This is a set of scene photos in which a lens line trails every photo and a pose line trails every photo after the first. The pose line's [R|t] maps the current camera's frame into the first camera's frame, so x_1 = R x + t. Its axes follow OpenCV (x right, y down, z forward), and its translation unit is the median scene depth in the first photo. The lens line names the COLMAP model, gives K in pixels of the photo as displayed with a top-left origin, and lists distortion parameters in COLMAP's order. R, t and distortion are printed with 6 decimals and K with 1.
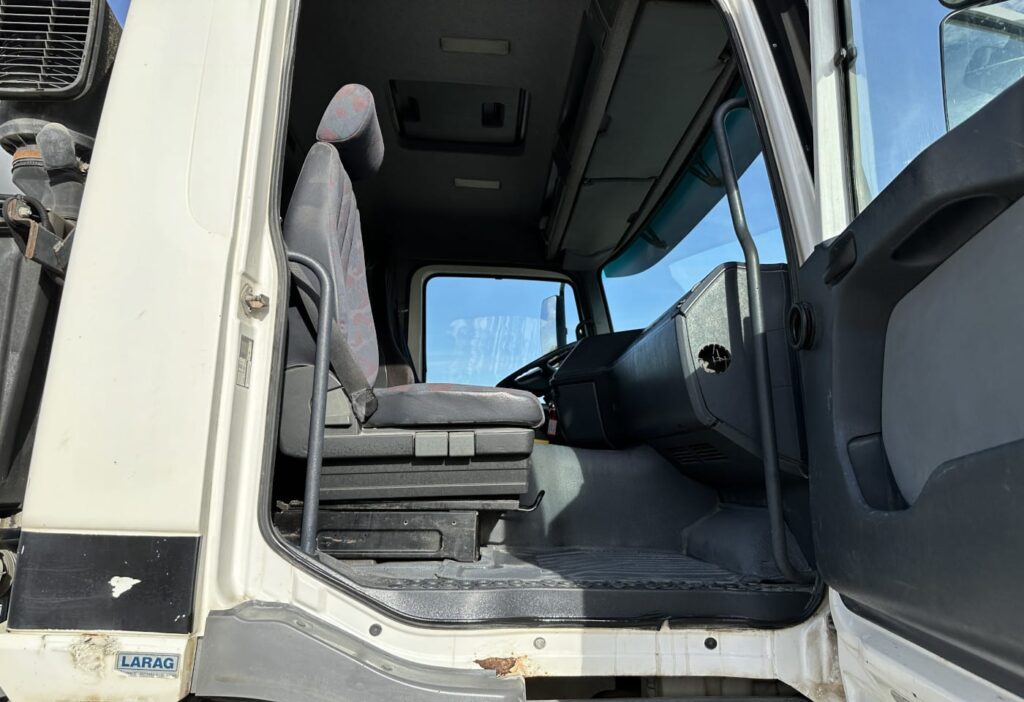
lens RADIAL K [[743.5, 0, 512.0], [0, 743.5, 351.0], [0, 0, 1]] dist [-0.004805, -0.007969]
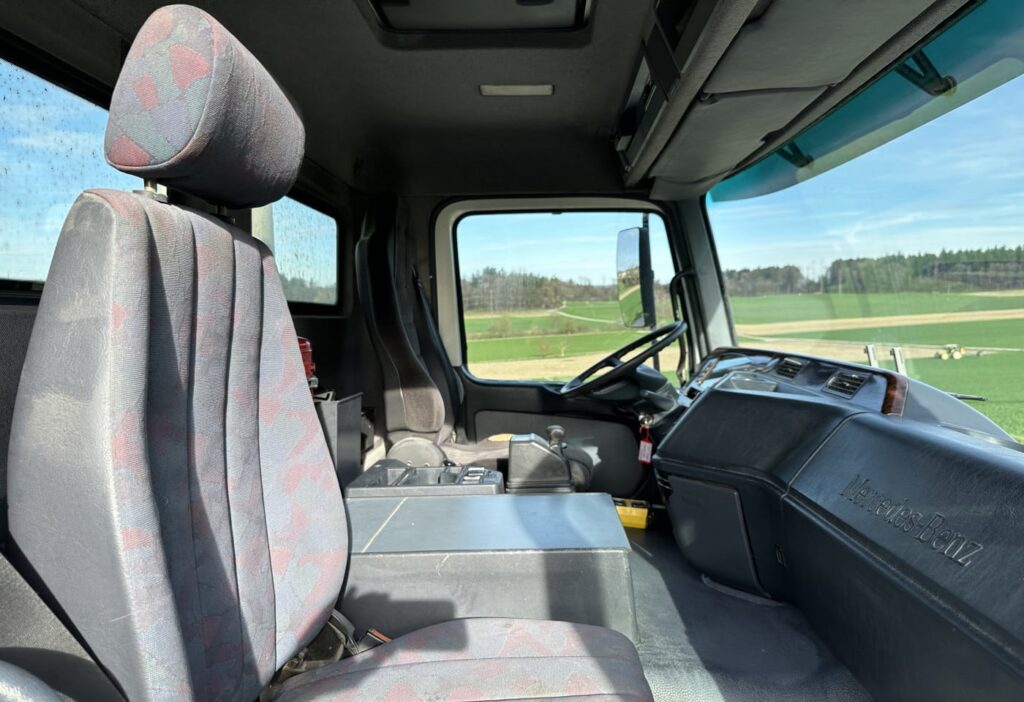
lens RADIAL K [[688.7, 0, 512.4], [0, 688.7, 331.7], [0, 0, 1]] dist [0.004257, 0.000546]
pose [[0.994936, -0.041216, -0.091673, -0.005008], [0.061728, 0.970354, 0.233674, -0.156498], [0.079324, -0.238150, 0.967984, 0.363834]]
